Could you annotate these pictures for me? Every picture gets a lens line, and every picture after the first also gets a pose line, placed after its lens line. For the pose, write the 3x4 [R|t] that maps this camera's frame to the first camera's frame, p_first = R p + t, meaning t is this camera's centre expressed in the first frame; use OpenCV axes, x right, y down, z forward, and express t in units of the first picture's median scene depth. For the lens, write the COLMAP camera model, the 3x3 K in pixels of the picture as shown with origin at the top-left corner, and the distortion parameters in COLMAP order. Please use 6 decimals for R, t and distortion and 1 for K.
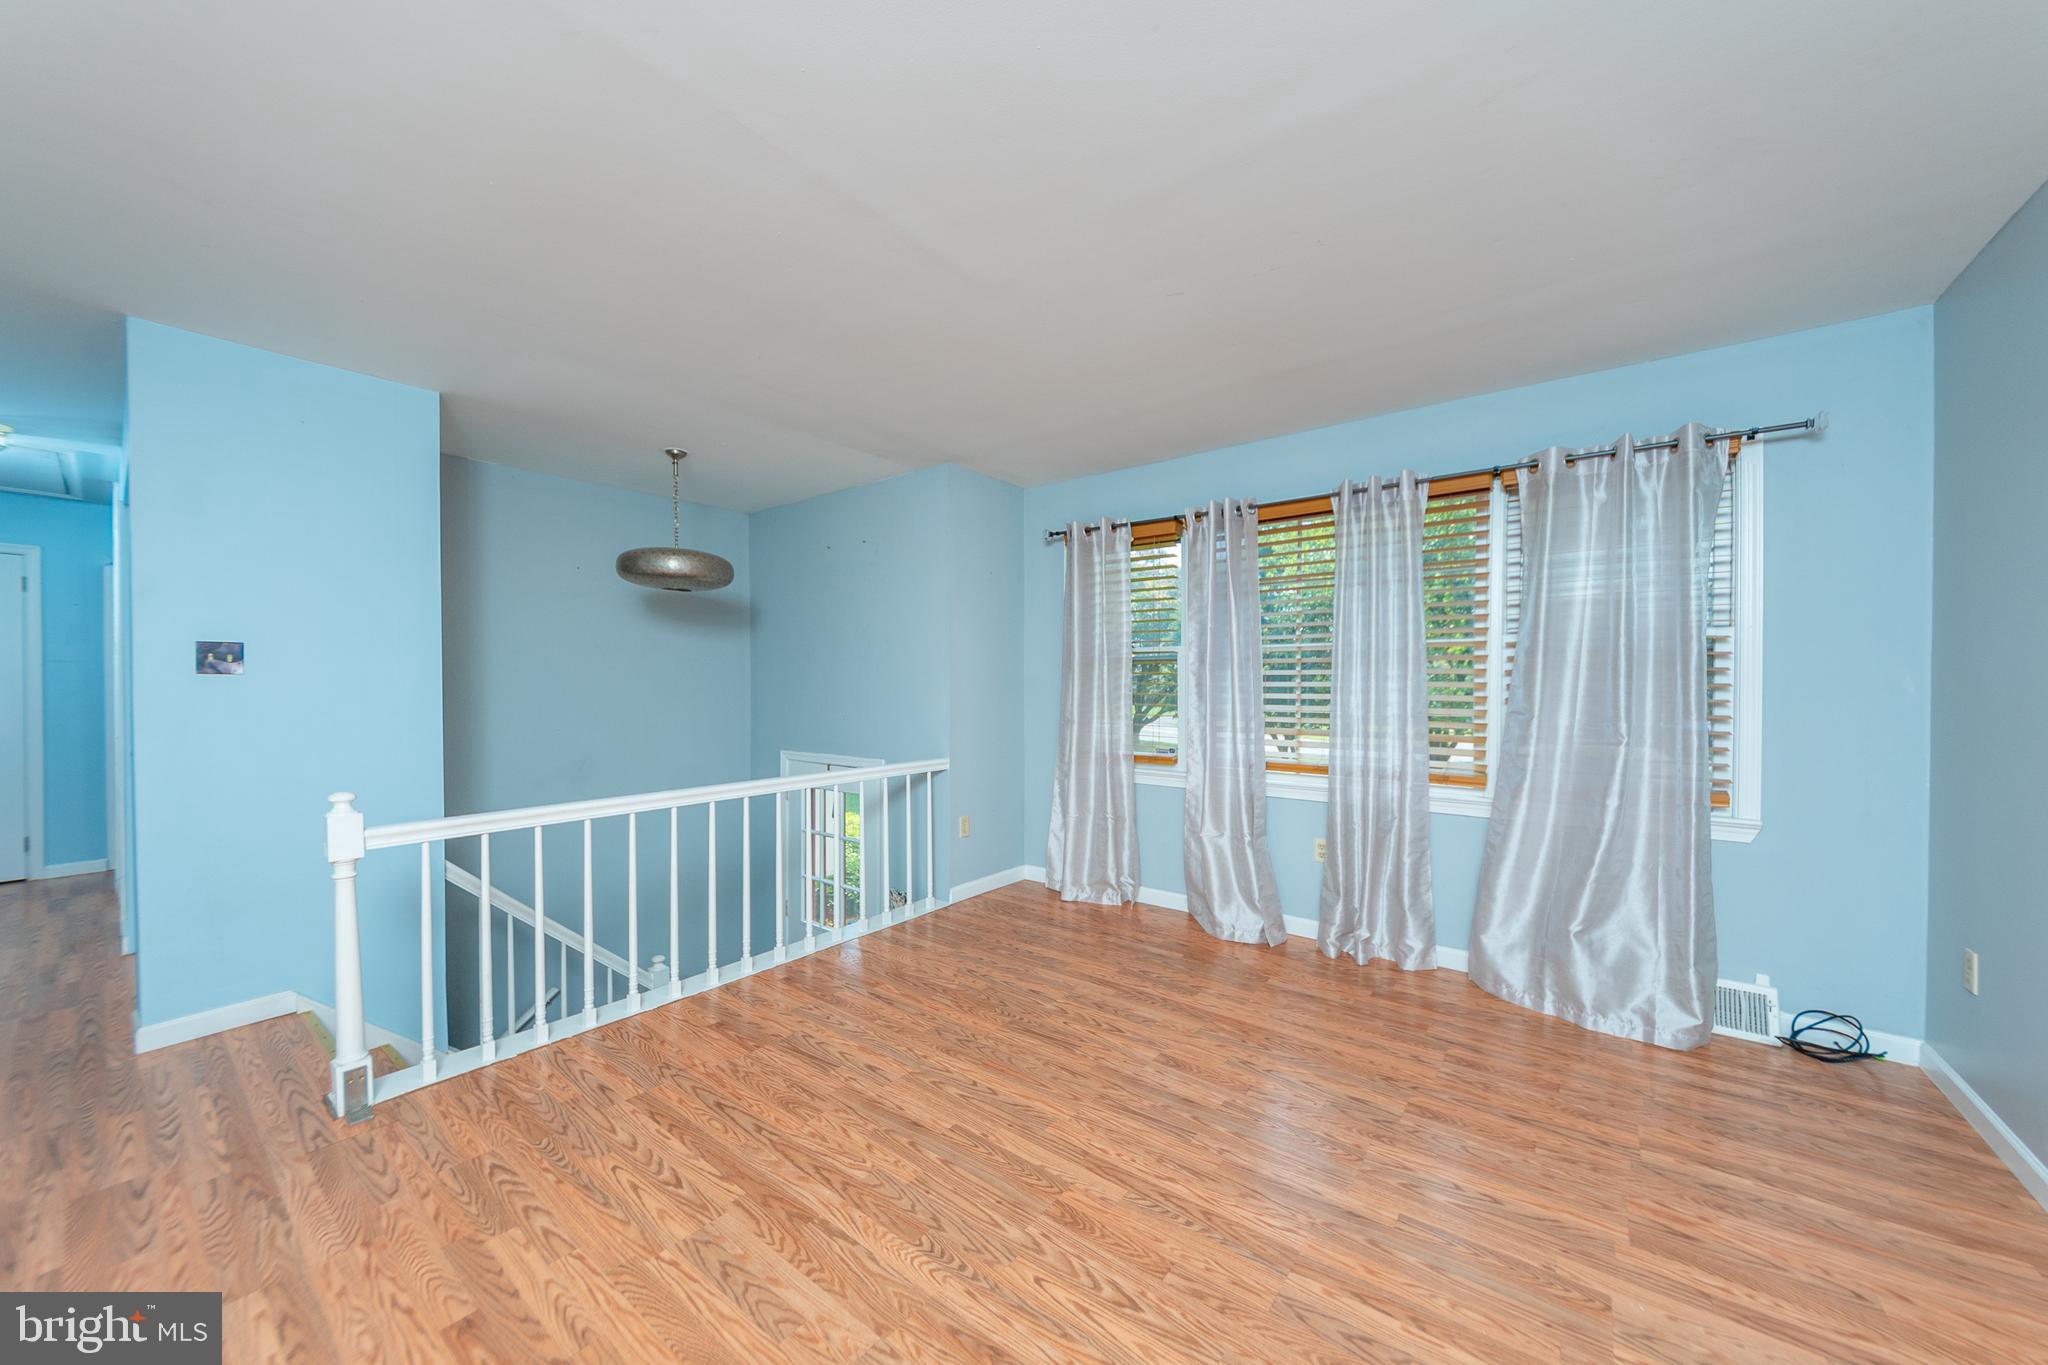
lens RADIAL K [[730.2, 0, 1031.4], [0, 730.2, 677.4], [0, 0, 1]] dist [0.026807, -0.013304]
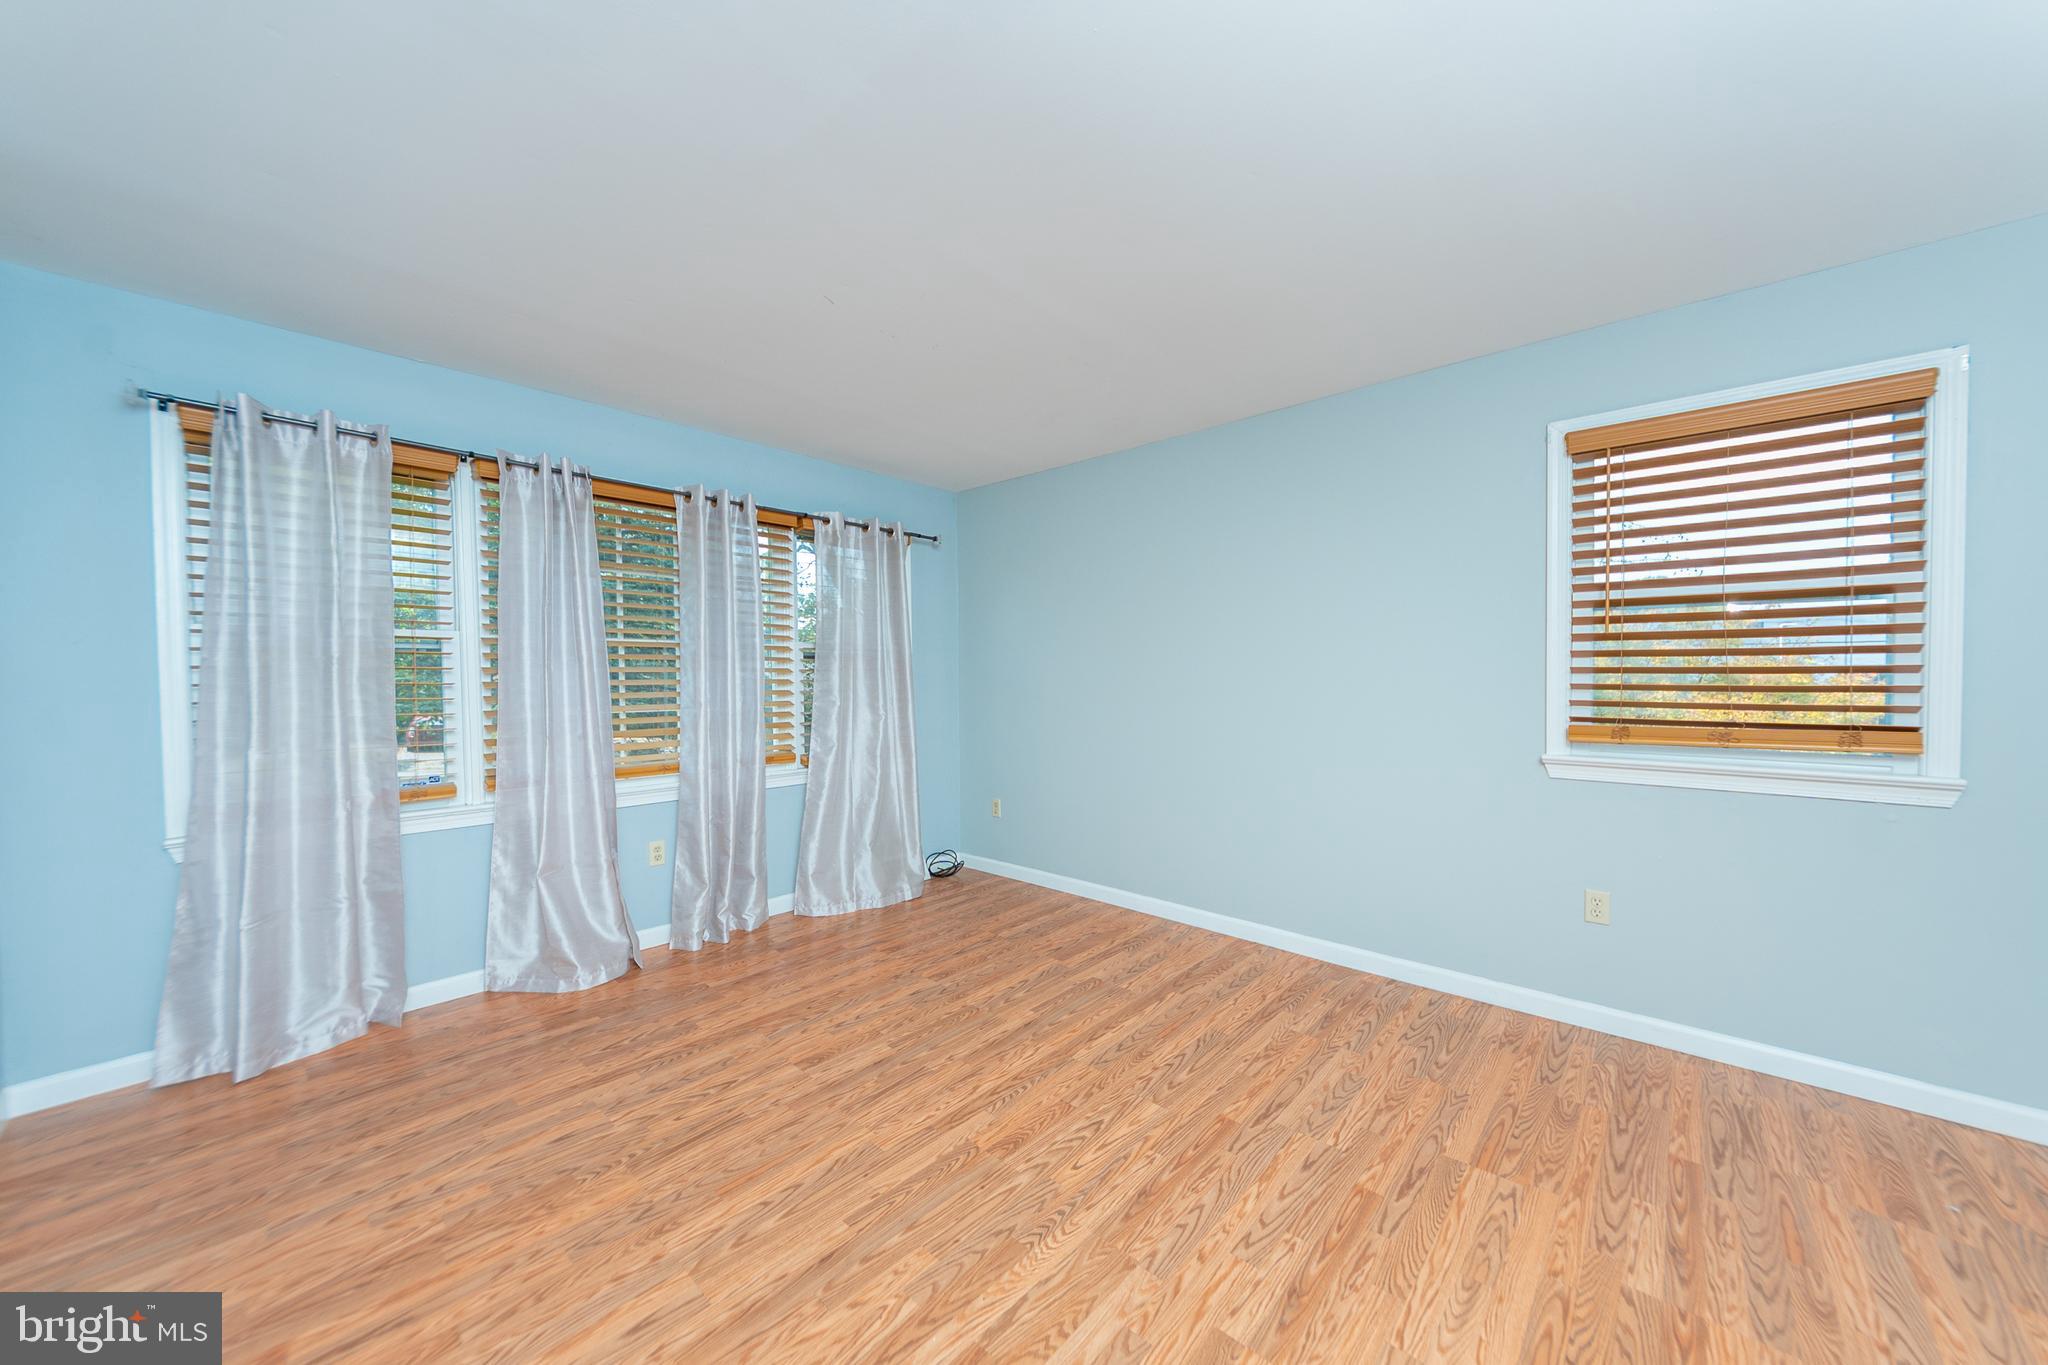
lens RADIAL K [[725.9, 0, 1022.4], [0, 725.9, 692.2], [0, 0, 1]] dist [0.034135, -0.016103]
pose [[0.091086, -0.022526, 0.995588, -0.800459], [-0.001189, 0.999741, 0.022729, -0.001707], [-0.995842, -0.003254, 0.091036, 0.654522]]
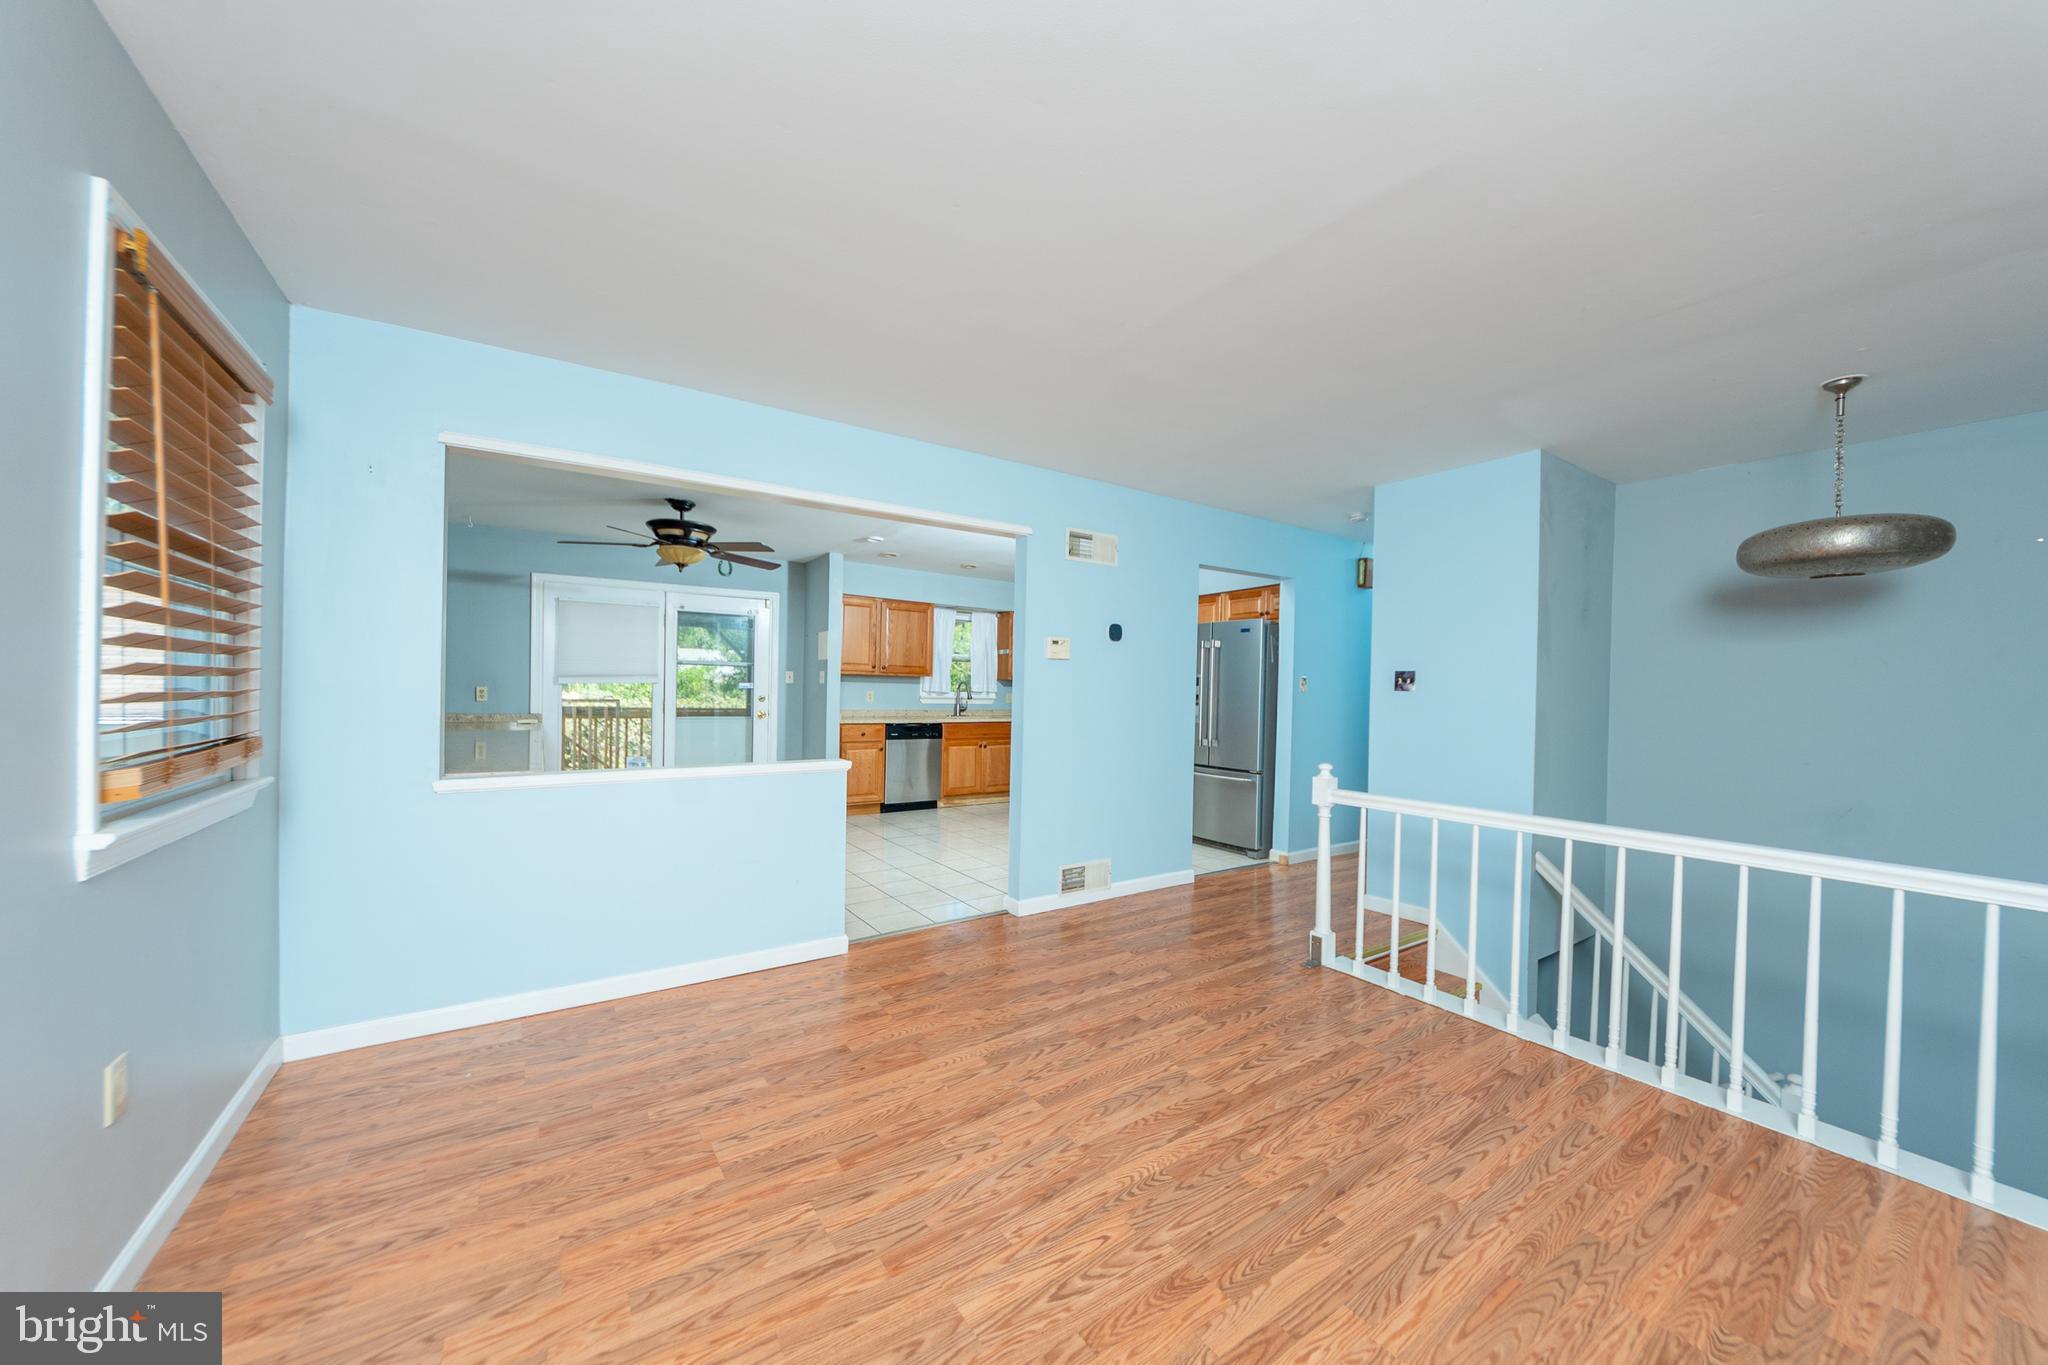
lens RADIAL K [[730.8, 0, 1035.2], [0, 730.8, 690.9], [0, 0, 1]] dist [-0.000437, 0.000076]
pose [[-0.303577, 0.001821, -0.952805, 0.721465], [-0.012325, 0.999907, 0.005838, -0.004540], [0.952727, 0.013516, -0.303526, 0.815870]]
